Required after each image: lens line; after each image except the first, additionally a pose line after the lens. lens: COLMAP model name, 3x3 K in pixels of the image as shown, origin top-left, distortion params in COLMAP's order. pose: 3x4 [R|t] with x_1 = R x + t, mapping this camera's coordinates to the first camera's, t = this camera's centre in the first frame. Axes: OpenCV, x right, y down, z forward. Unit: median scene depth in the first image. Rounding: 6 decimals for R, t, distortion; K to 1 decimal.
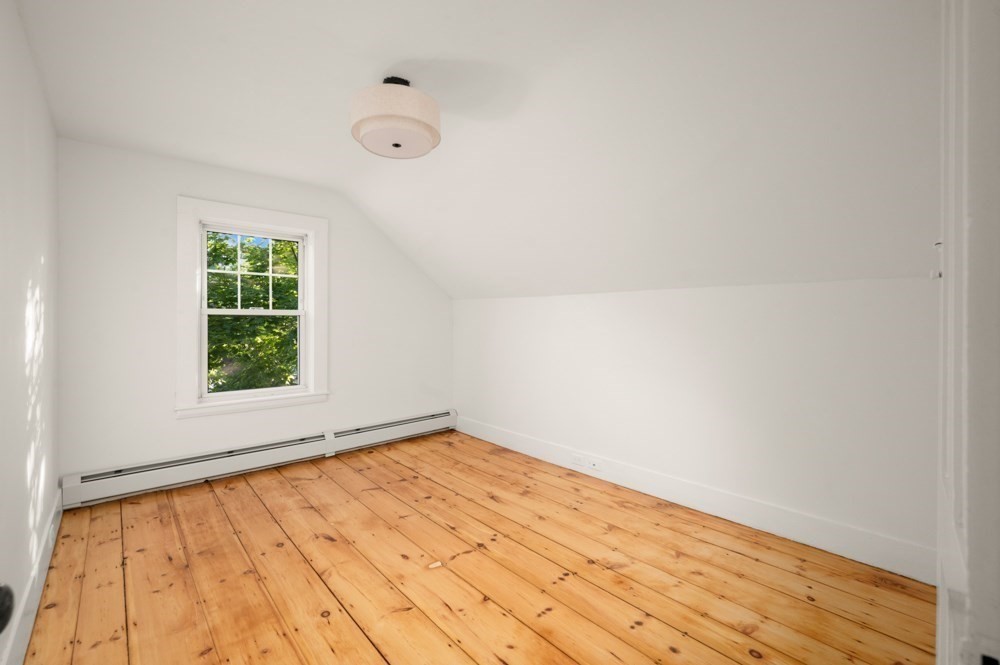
lens RADIAL K [[433.5, 0, 497.8], [0, 433.5, 328.2], [0, 0, 1]] dist [0.001172, -0.000645]
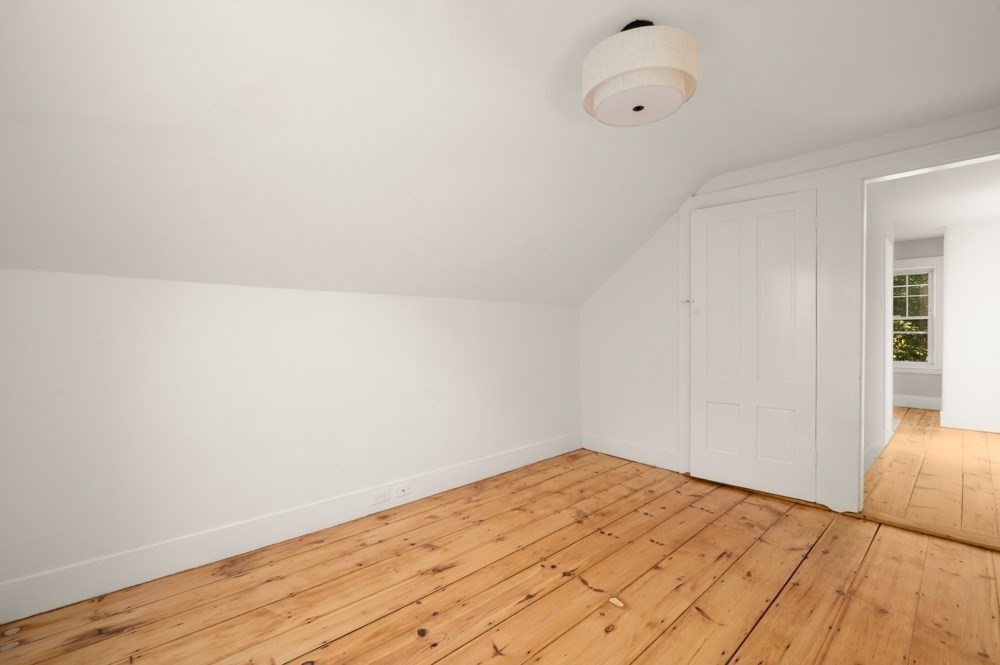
lens RADIAL K [[433.5, 0, 501.0], [0, 433.5, 330.7], [0, 0, 1]] dist [0.001172, -0.000645]
pose [[-0.018065, -0.006933, 0.999813, -0.848983], [0.017099, 0.999828, 0.007242, -0.021218], [-0.999691, 0.017227, -0.017943, 1.024761]]
